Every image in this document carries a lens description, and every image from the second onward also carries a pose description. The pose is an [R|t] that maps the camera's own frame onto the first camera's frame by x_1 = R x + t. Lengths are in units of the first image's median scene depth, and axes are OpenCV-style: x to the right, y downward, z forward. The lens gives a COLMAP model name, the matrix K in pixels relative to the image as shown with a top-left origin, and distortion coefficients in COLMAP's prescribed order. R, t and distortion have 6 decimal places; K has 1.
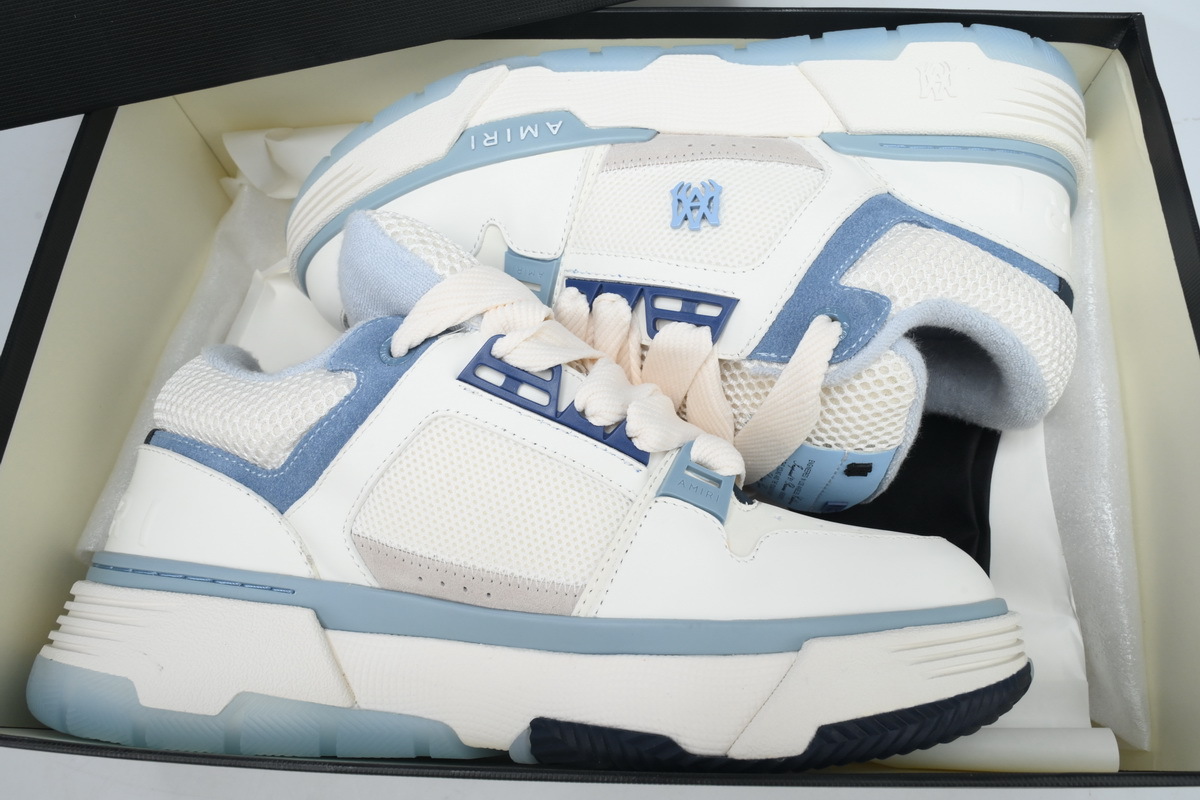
lens RADIAL K [[878.4, 0, 601.0], [0, 878.4, 396.0], [0, 0, 1]] dist [0.013628, 0.004624]
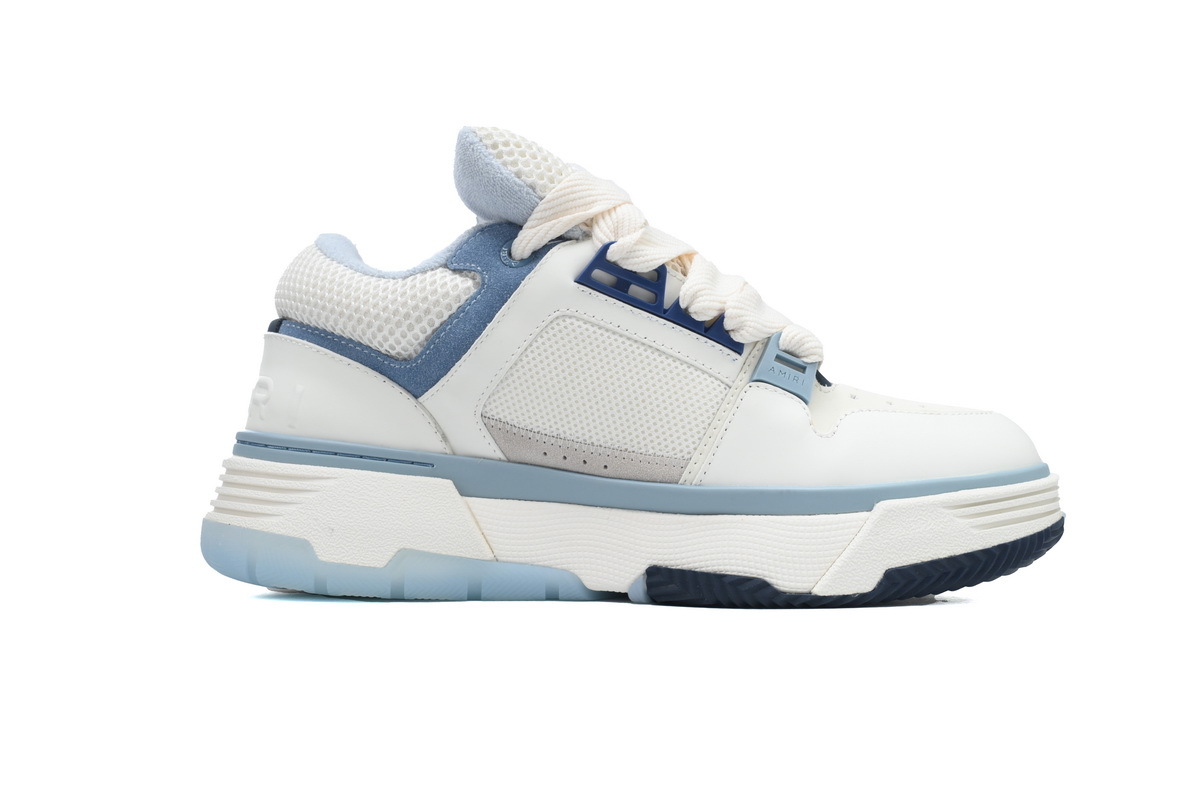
lens RADIAL K [[1066.7, 0, 598.0], [0, 1066.7, 404.4], [0, 0, 1]] dist [0.045839, -0.002393]
pose [[0.999860, -0.012462, 0.011147, -0.151386], [0.010059, 0.980890, 0.194303, -0.129681], [-0.013356, -0.194163, 0.980878, -0.371367]]
